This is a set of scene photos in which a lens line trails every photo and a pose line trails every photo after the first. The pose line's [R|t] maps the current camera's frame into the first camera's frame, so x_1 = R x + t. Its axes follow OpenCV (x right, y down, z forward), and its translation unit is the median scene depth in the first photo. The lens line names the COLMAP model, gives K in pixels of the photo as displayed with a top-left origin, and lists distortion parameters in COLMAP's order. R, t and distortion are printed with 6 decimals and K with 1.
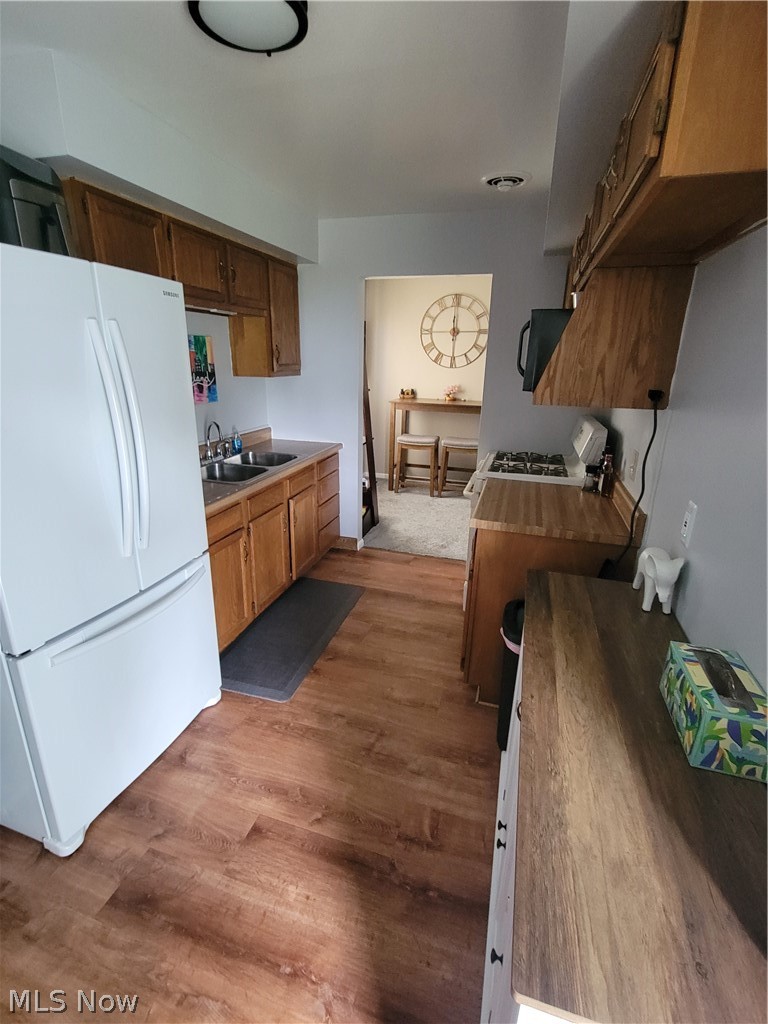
lens RADIAL K [[480.3, 0, 382.3], [0, 480.3, 510.9], [0, 0, 1]] dist [-0.001323, -0.000022]
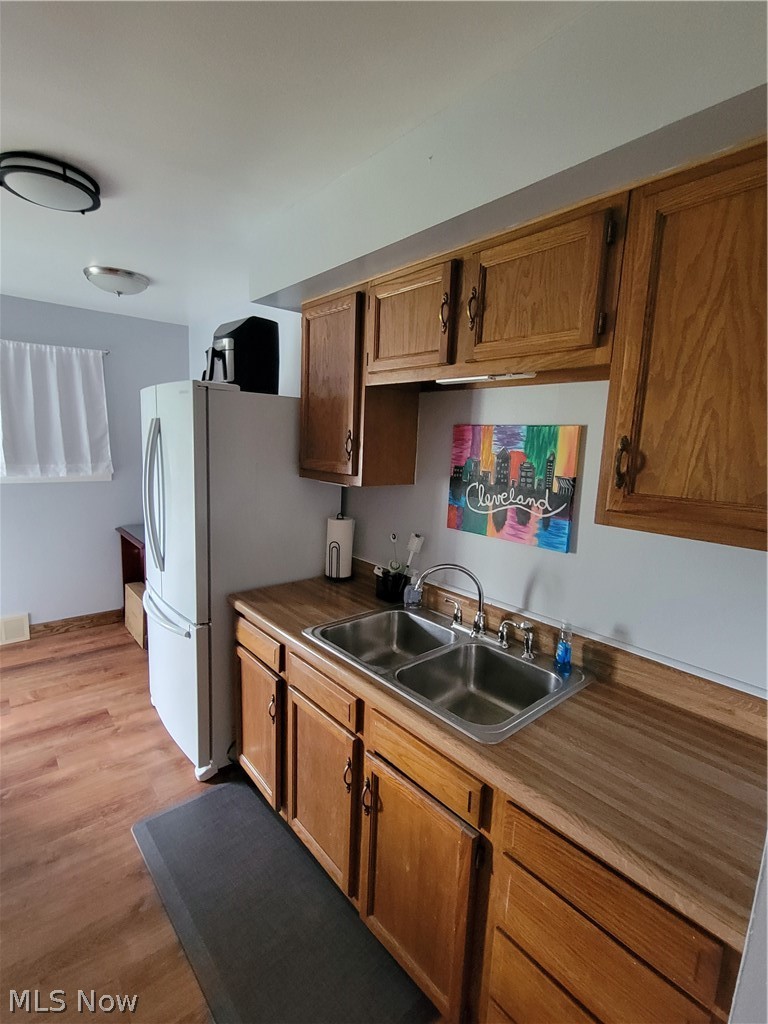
lens RADIAL K [[477.3, 0, 381.7], [0, 477.3, 511.0], [0, 0, 1]] dist [-0.001432, 0.000017]
pose [[-0.542276, 0.087379, -0.835645, 0.162568], [-0.303962, 0.906809, 0.292070, -0.363354], [0.783291, 0.412387, -0.465181, 1.100434]]
